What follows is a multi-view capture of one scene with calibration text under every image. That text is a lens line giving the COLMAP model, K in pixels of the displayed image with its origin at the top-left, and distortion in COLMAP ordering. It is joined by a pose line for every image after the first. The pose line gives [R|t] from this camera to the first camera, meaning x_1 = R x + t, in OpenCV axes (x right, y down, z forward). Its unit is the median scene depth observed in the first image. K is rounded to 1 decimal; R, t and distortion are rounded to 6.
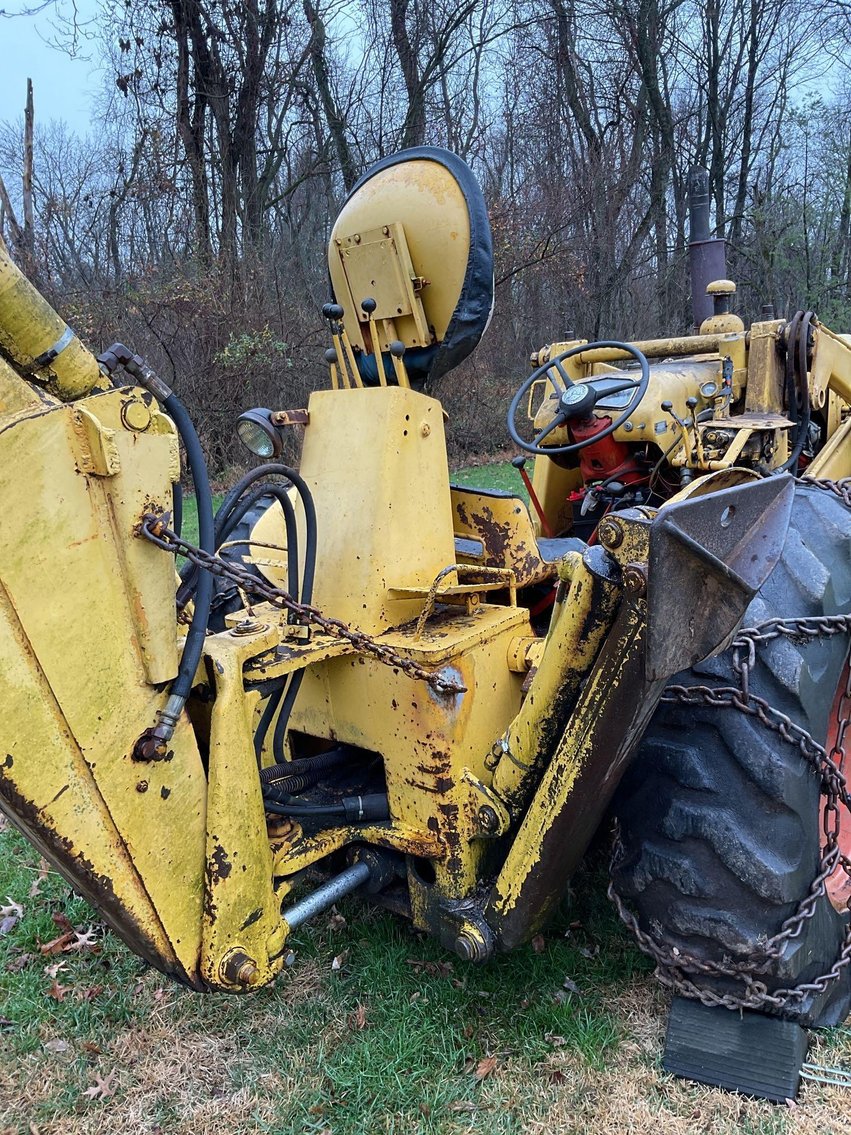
lens RADIAL K [[939.6, 0, 425.5], [0, 939.6, 567.5], [0, 0, 1]] dist [0.100771, -0.168750]
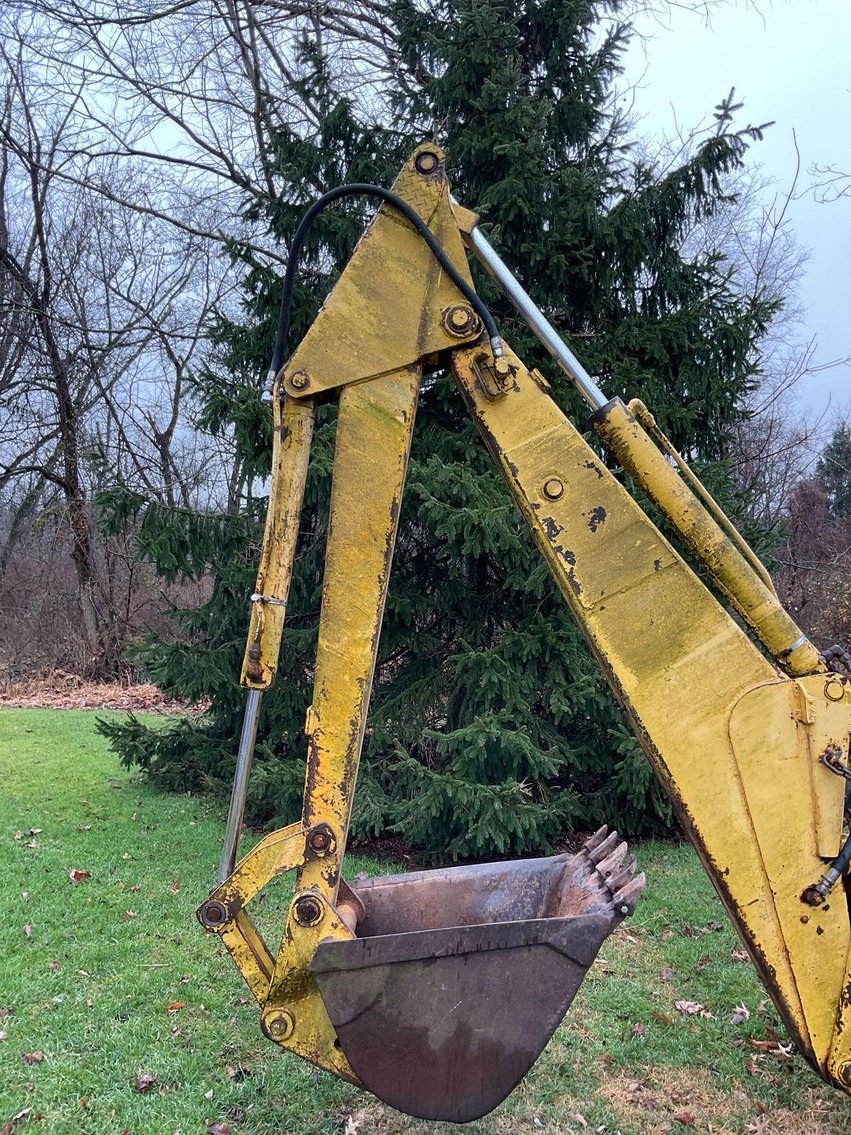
lens RADIAL K [[939.6, 0, 425.5], [0, 939.6, 567.5], [0, 0, 1]] dist [0.100771, -0.168750]
pose [[0.642106, 0.055410, -0.764611, 0.488601], [-0.218849, 0.969129, -0.113553, -0.020758], [0.734715, 0.240247, 0.634410, -0.627761]]
